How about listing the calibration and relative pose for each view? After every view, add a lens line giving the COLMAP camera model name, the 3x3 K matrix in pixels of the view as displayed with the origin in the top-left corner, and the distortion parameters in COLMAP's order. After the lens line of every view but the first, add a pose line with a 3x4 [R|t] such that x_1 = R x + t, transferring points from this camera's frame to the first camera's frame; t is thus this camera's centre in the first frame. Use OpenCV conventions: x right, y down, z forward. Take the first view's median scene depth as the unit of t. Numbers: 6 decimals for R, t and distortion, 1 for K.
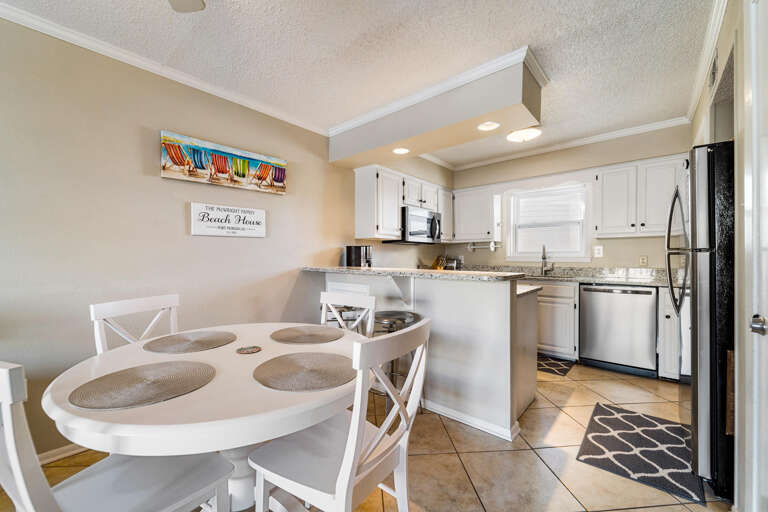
lens RADIAL K [[321.1, 0, 386.7], [0, 321.1, 256.9], [0, 0, 1]] dist [-0.003321, -0.000548]
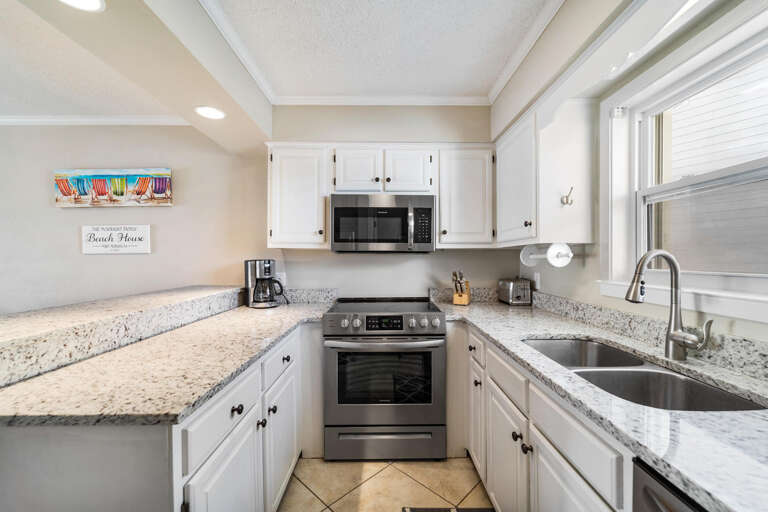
lens RADIAL K [[321.1, 0, 386.7], [0, 321.1, 256.9], [0, 0, 1]] dist [-0.003321, -0.000548]
pose [[0.649249, -0.000789, -0.760575, 0.851866], [-0.001233, 0.999997, -0.002090, -0.050977], [0.760575, 0.002295, 0.649246, 0.959010]]
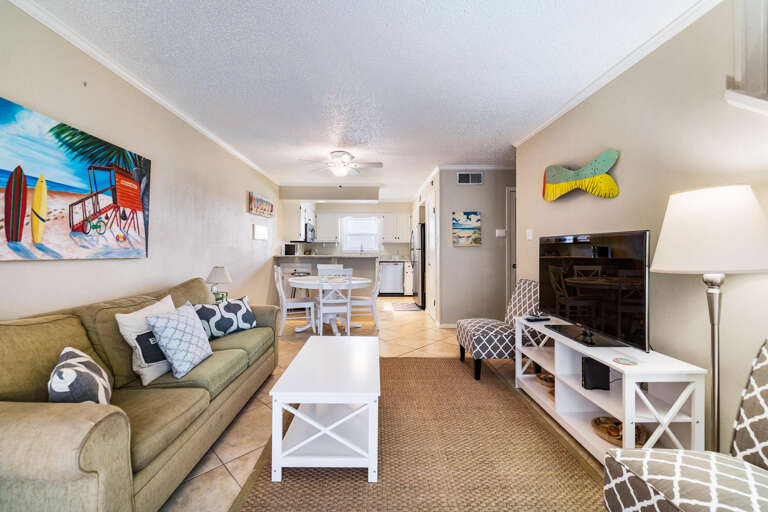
lens RADIAL K [[321.1, 0, 386.7], [0, 321.1, 256.9], [0, 0, 1]] dist [-0.003321, -0.000548]
pose [[0.756955, -0.014148, 0.653314, -1.213051], [0.005611, 0.999869, 0.015152, 0.019245], [-0.653443, -0.007804, 0.756936, -1.108096]]
